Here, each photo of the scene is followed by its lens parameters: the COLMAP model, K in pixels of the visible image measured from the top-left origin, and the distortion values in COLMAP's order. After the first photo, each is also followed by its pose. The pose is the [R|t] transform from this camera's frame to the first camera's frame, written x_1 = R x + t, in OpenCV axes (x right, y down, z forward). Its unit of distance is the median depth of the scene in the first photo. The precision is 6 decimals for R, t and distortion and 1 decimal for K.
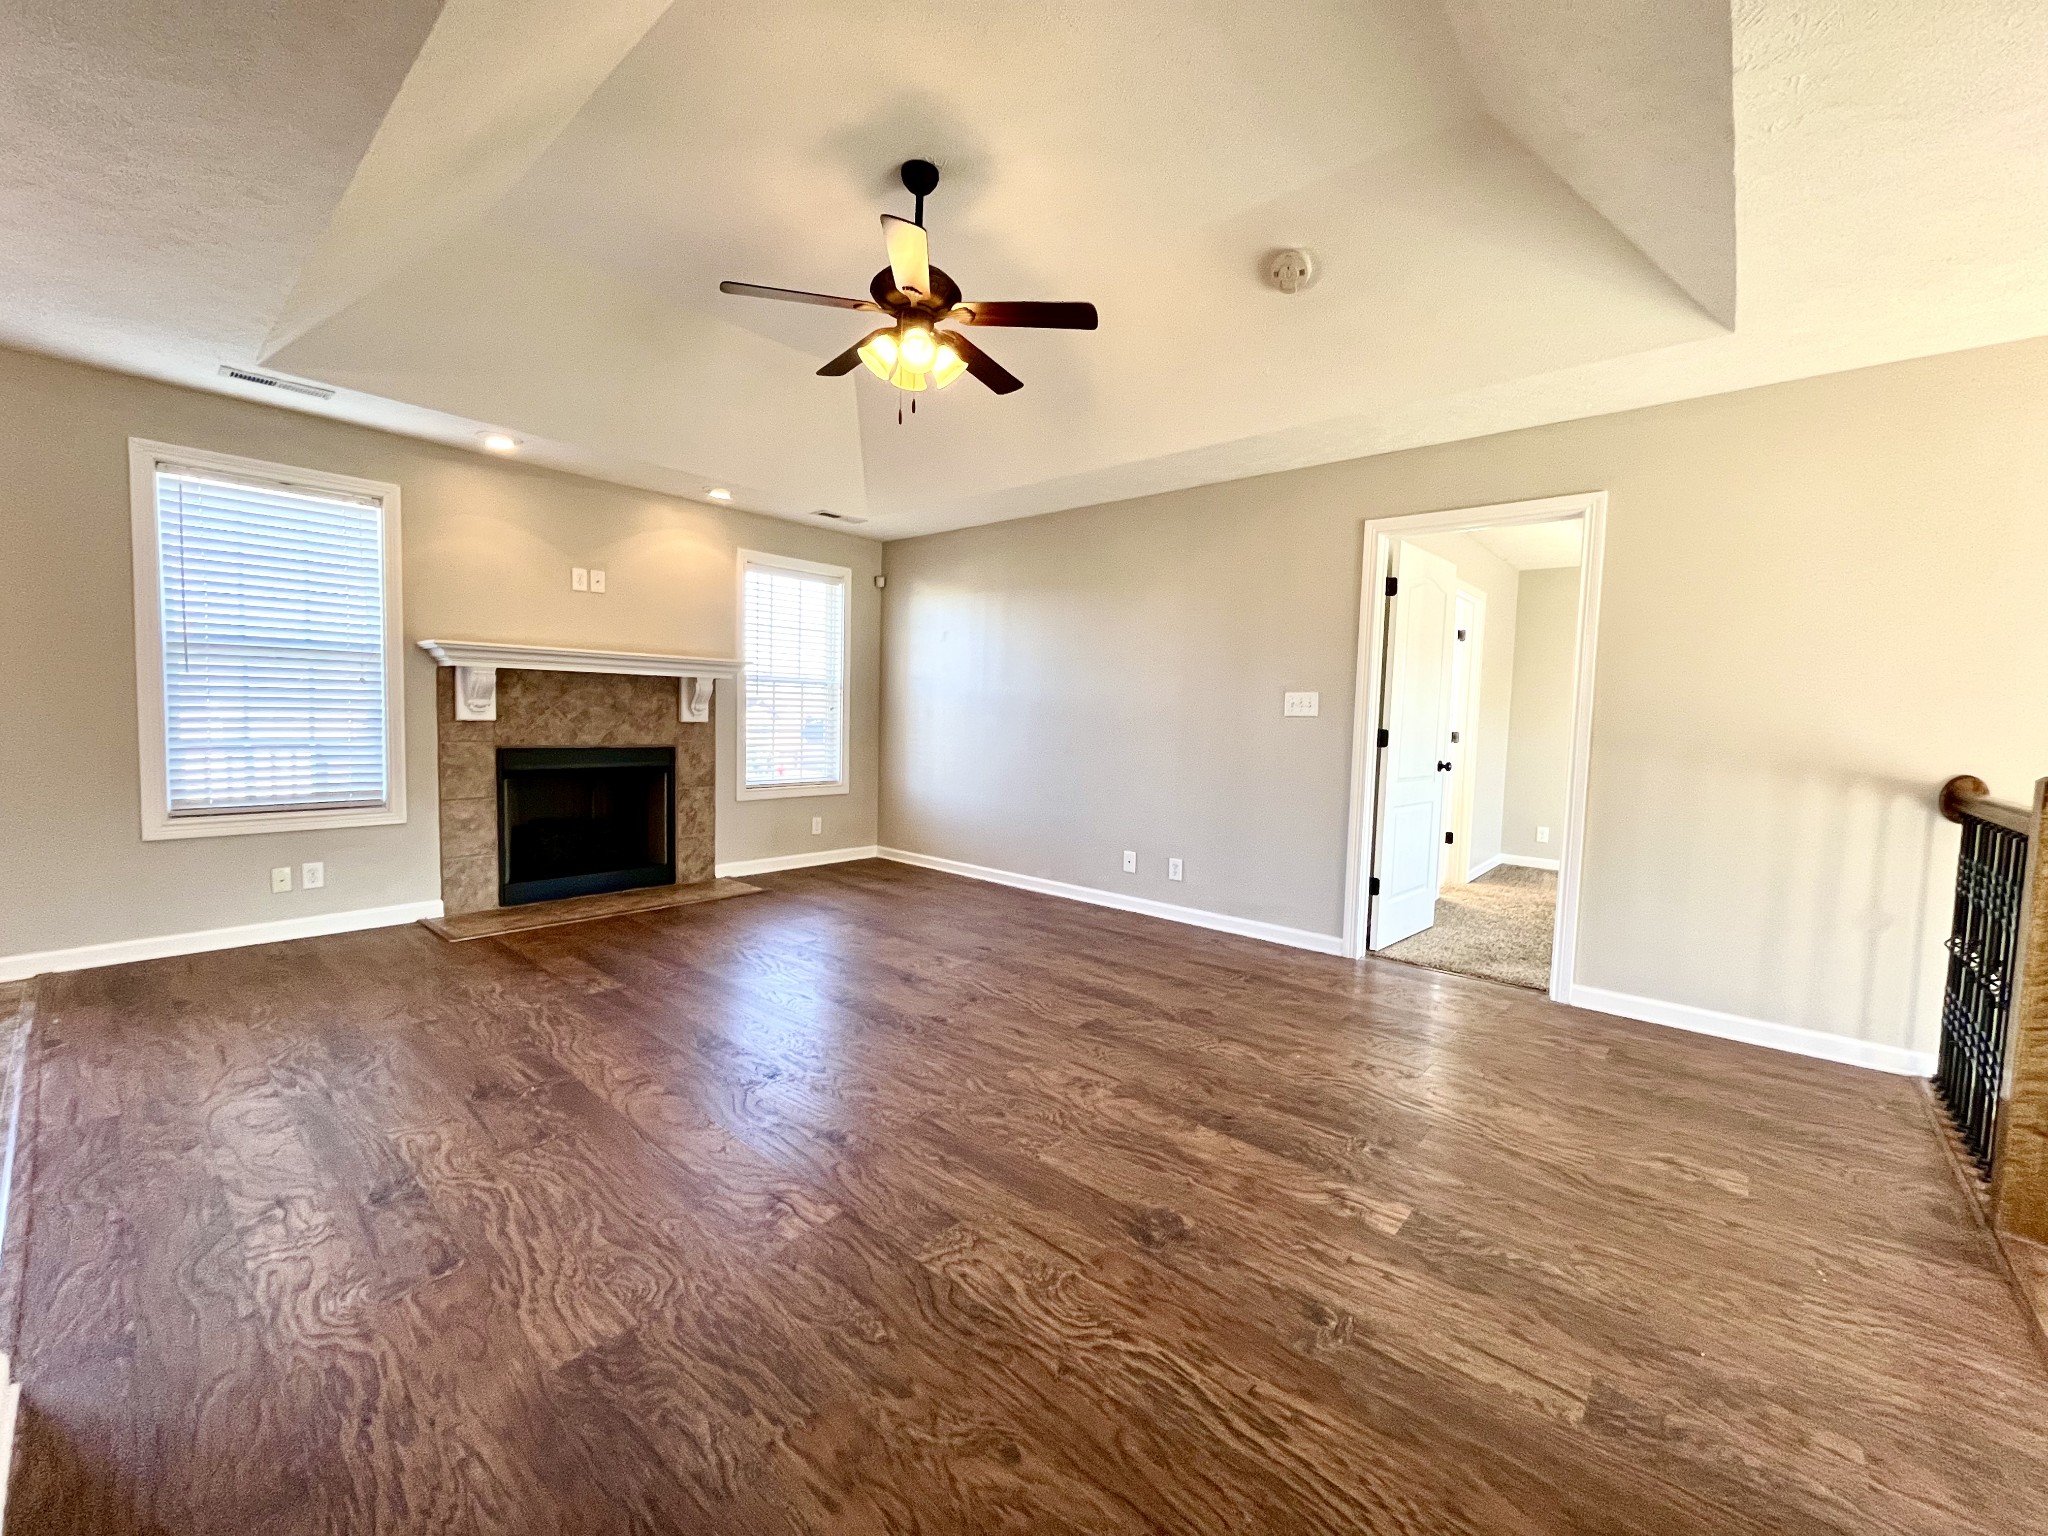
lens RADIAL K [[826.6, 0, 1024.0], [0, 826.6, 768.0], [0, 0, 1]] dist [-0.001802, -0.000673]
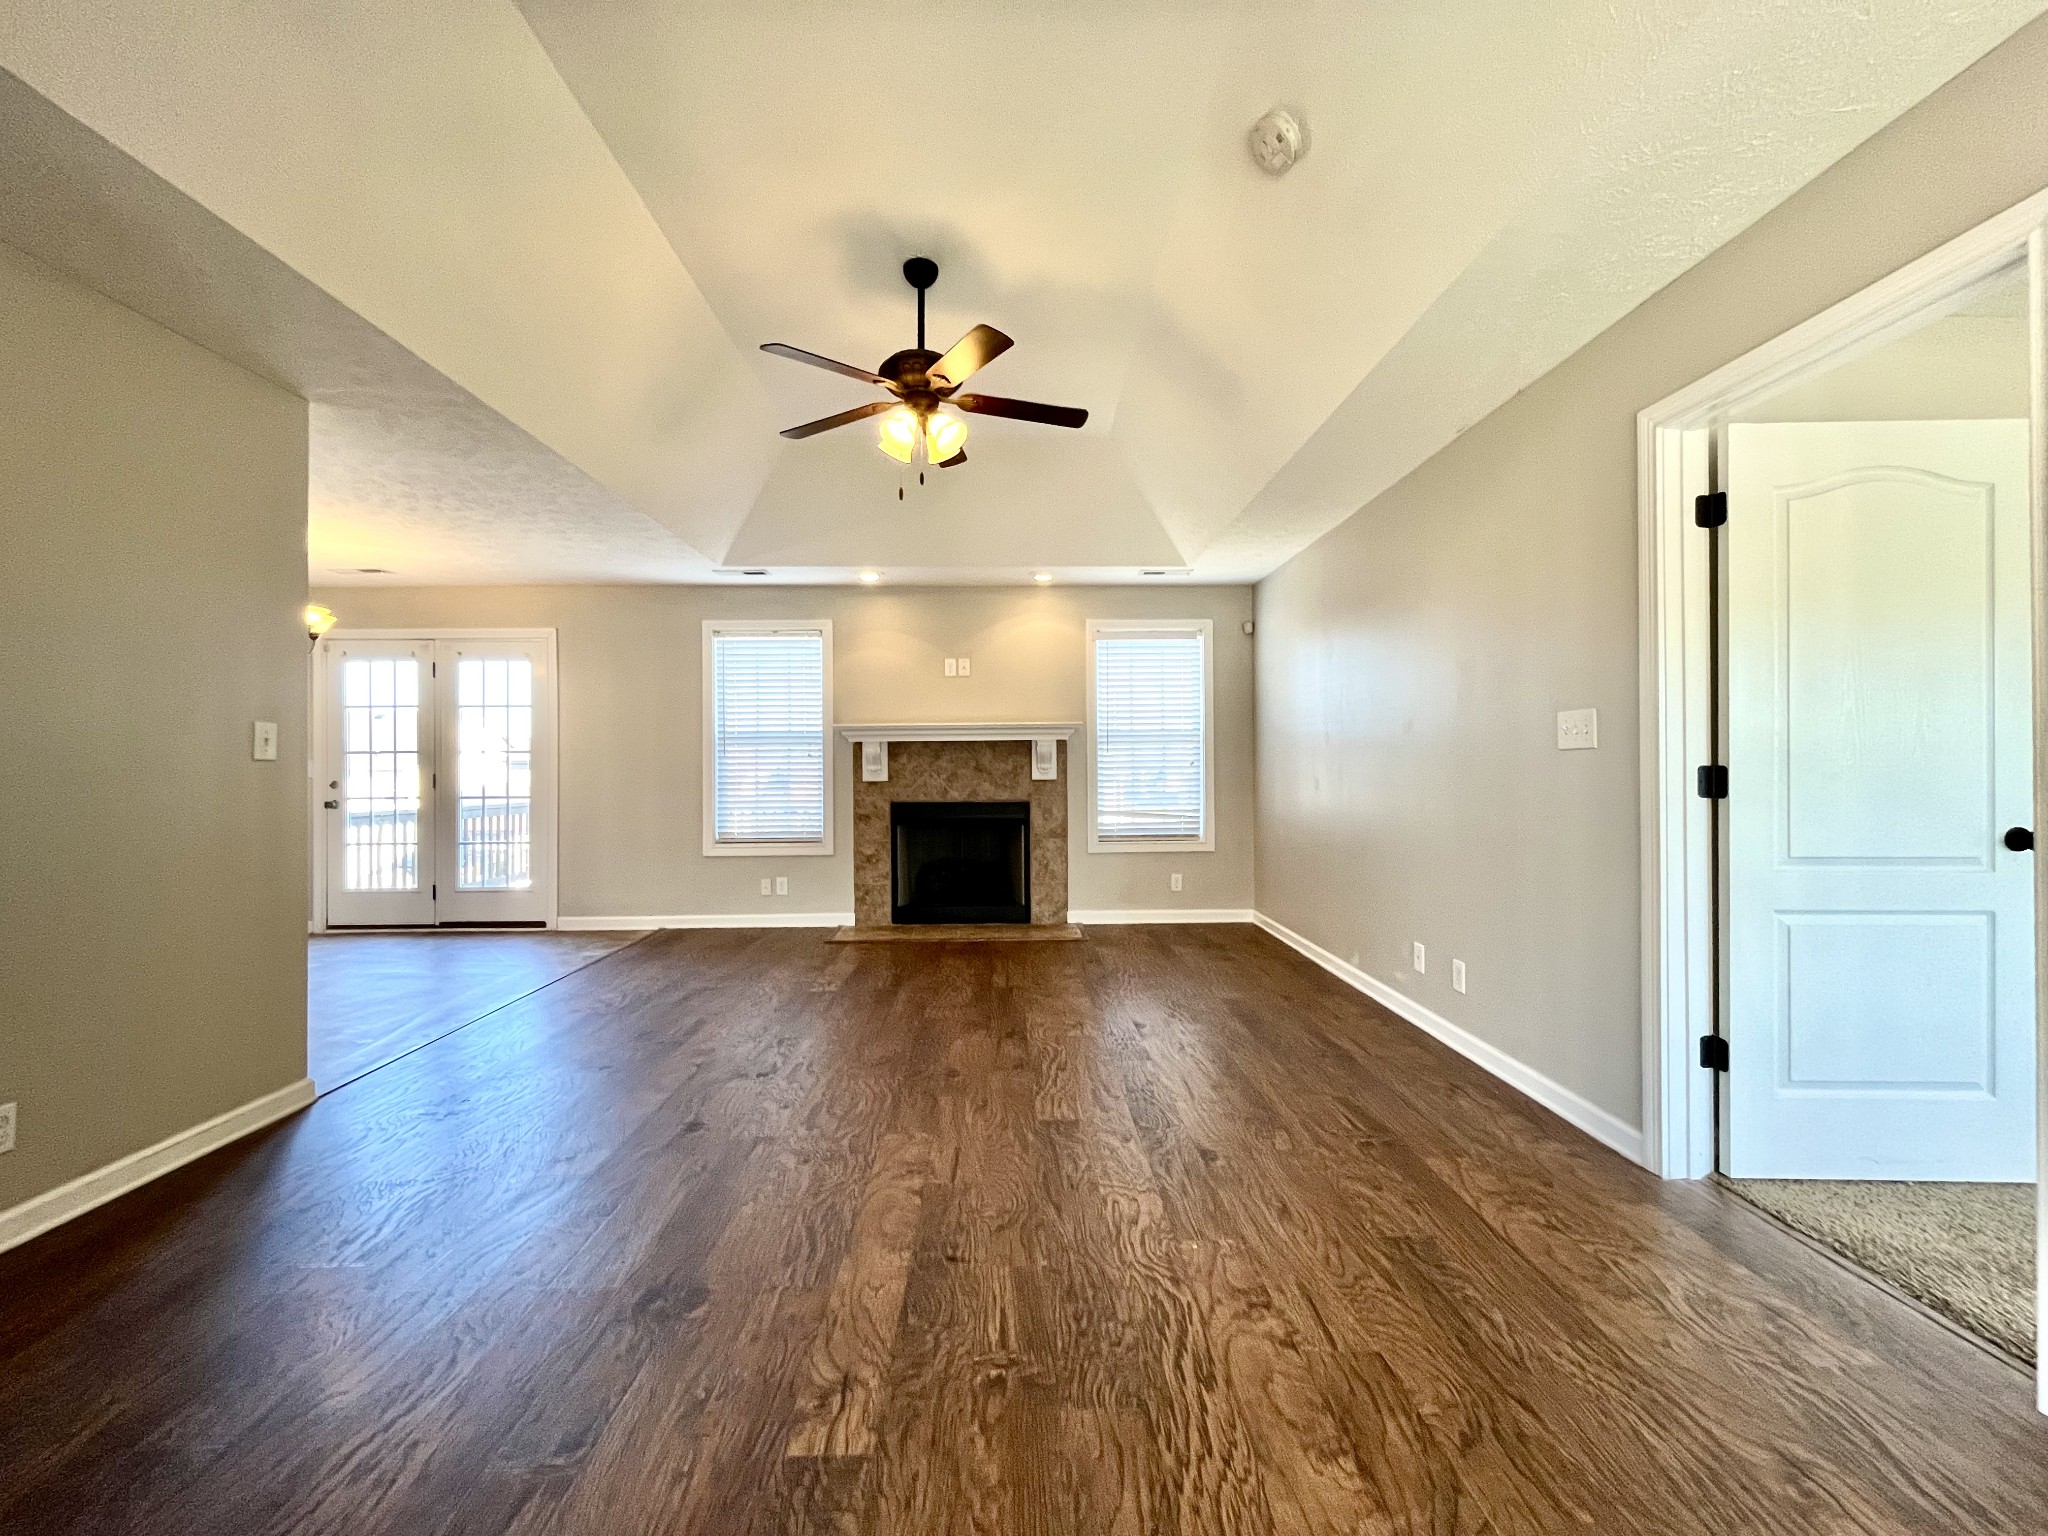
lens RADIAL K [[826.6, 0, 1024.0], [0, 826.6, 768.0], [0, 0, 1]] dist [-0.001802, -0.000673]
pose [[0.675539, -0.030446, -0.736696, 0.465207], [-0.024153, 0.997697, -0.063381, 0.000267], [0.736929, 0.060610, 0.673248, 0.254283]]
